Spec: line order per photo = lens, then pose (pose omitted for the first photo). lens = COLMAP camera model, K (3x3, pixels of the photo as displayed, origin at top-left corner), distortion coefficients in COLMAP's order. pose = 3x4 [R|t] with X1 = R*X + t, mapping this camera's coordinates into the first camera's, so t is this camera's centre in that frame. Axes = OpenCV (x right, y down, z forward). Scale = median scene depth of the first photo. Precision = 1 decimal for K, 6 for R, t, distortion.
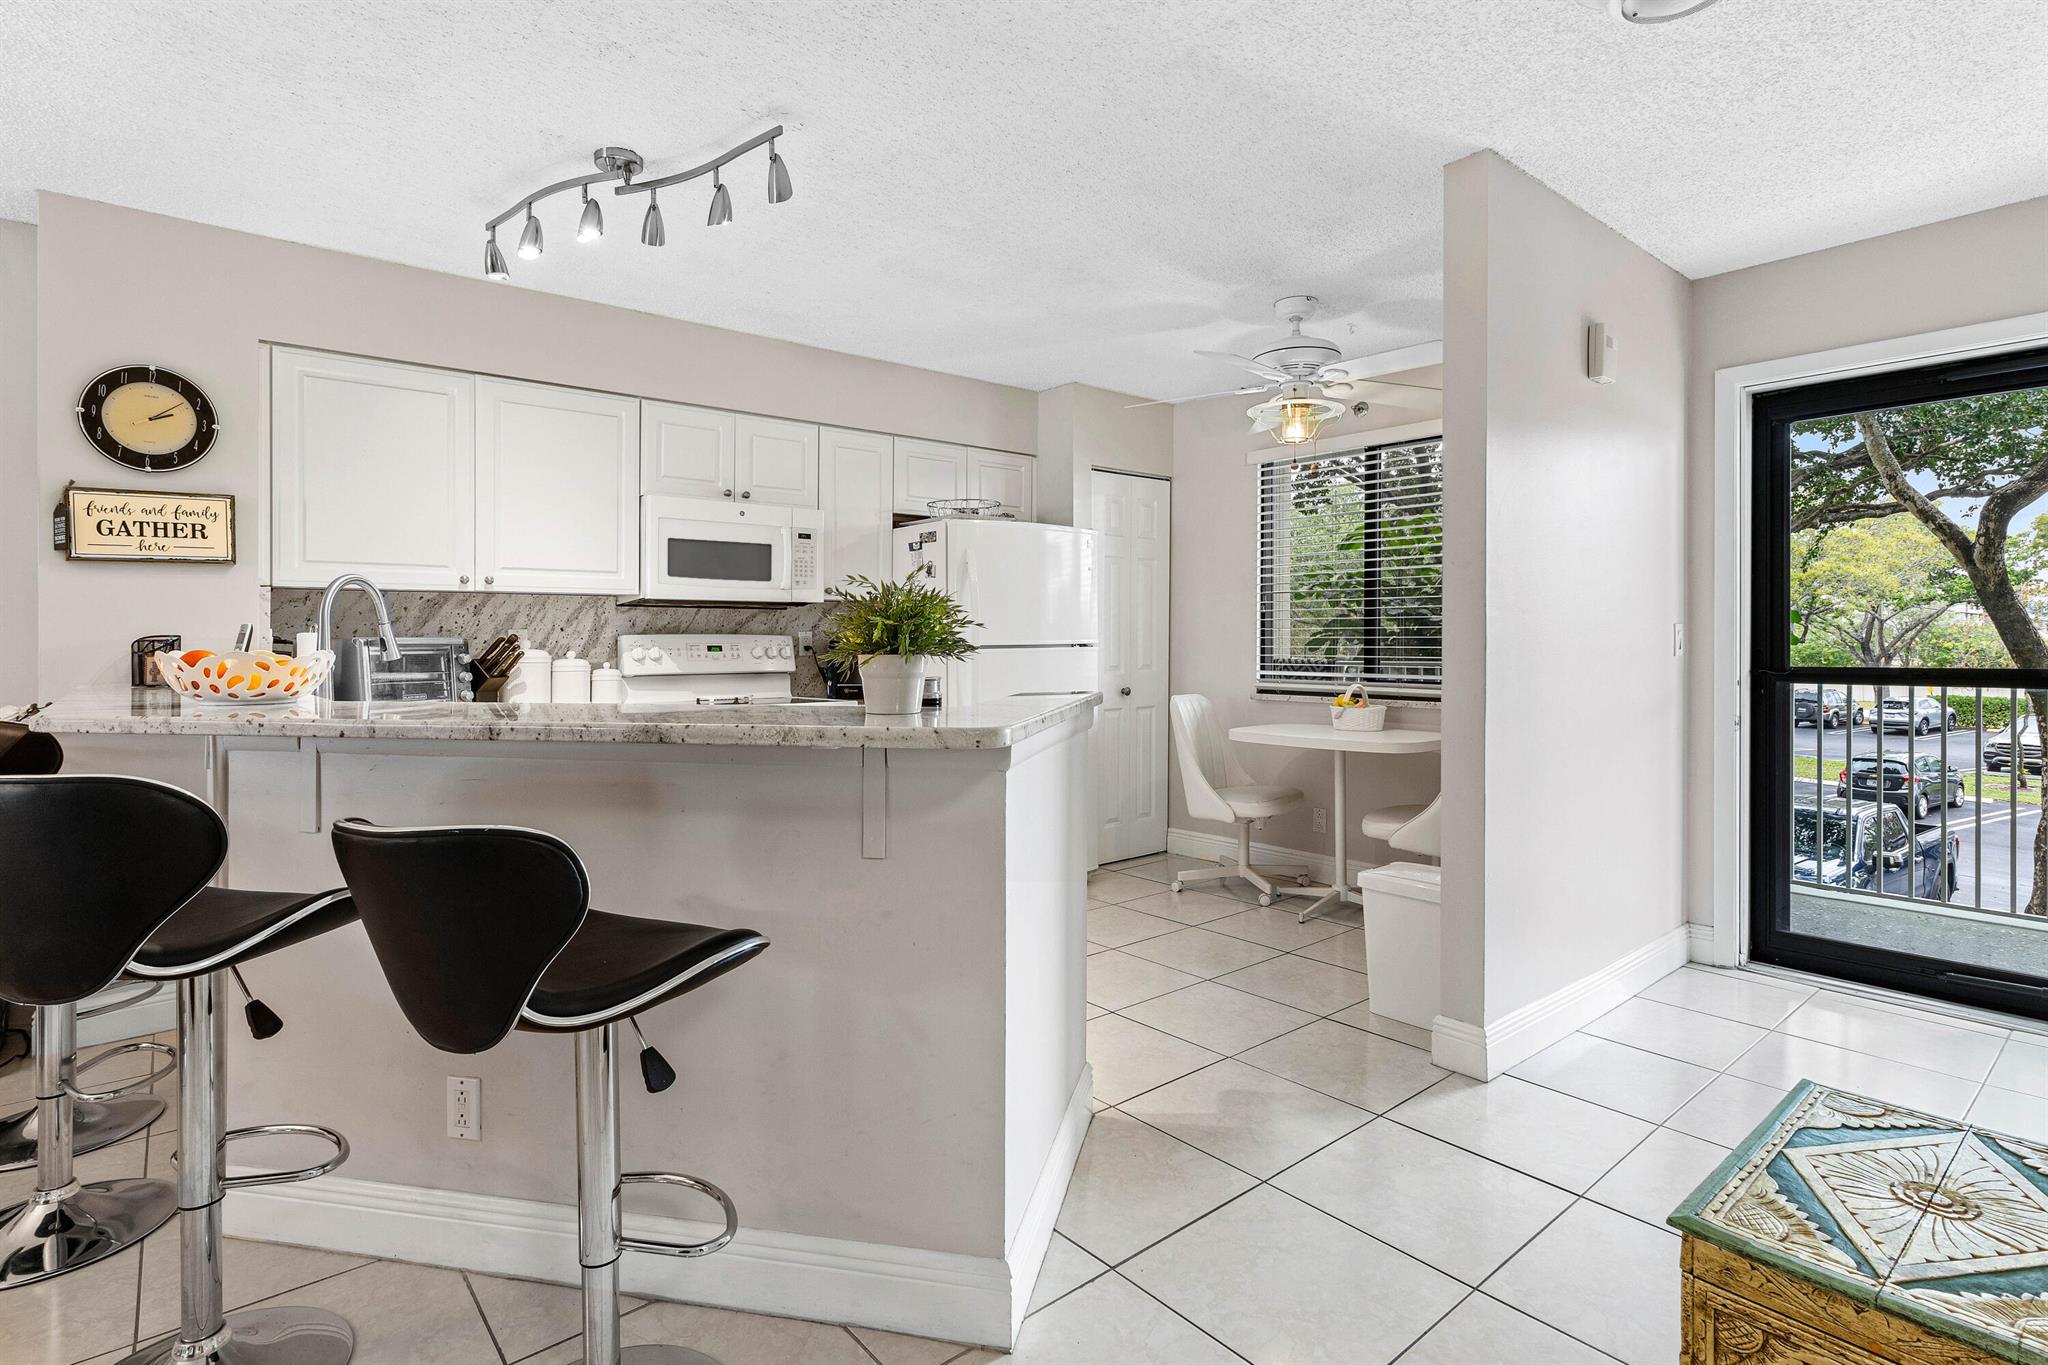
lens RADIAL K [[1003.0, 0, 1047.3], [0, 1003.0, 644.8], [0, 0, 1]] dist [0.003791, -0.000729]
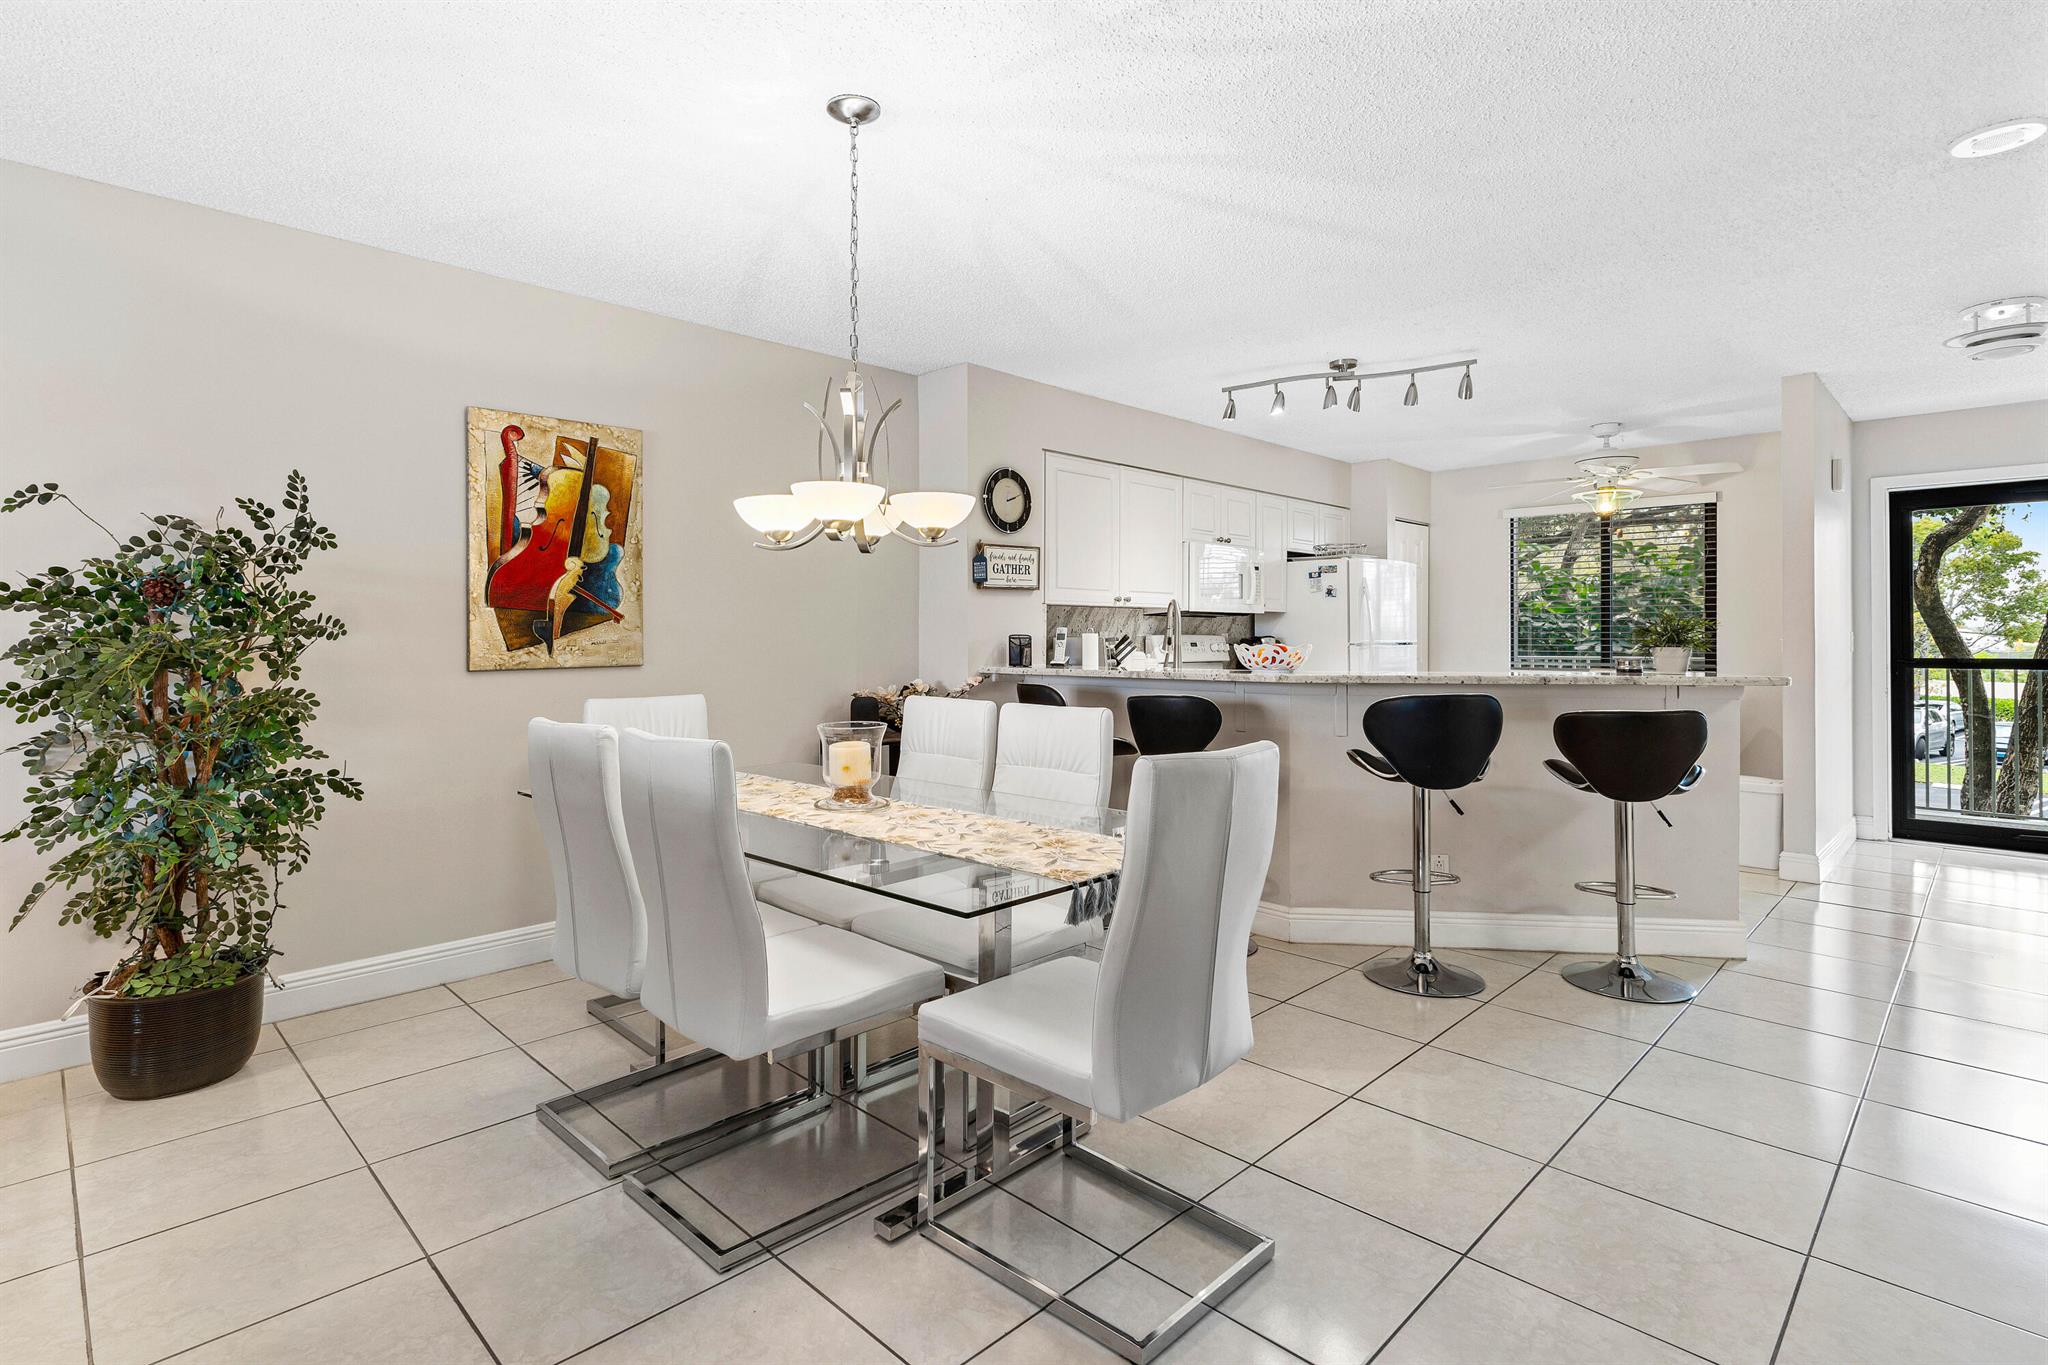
lens RADIAL K [[1003.0, 0, 1016.1], [0, 1003.0, 636.4], [0, 0, 1]] dist [0.003791, -0.000729]
pose [[0.996335, 0.006159, 0.085314, -0.987398], [-0.005630, 0.999963, -0.006438, 0.003437], [-0.085350, 0.005934, 0.996333, -0.588020]]
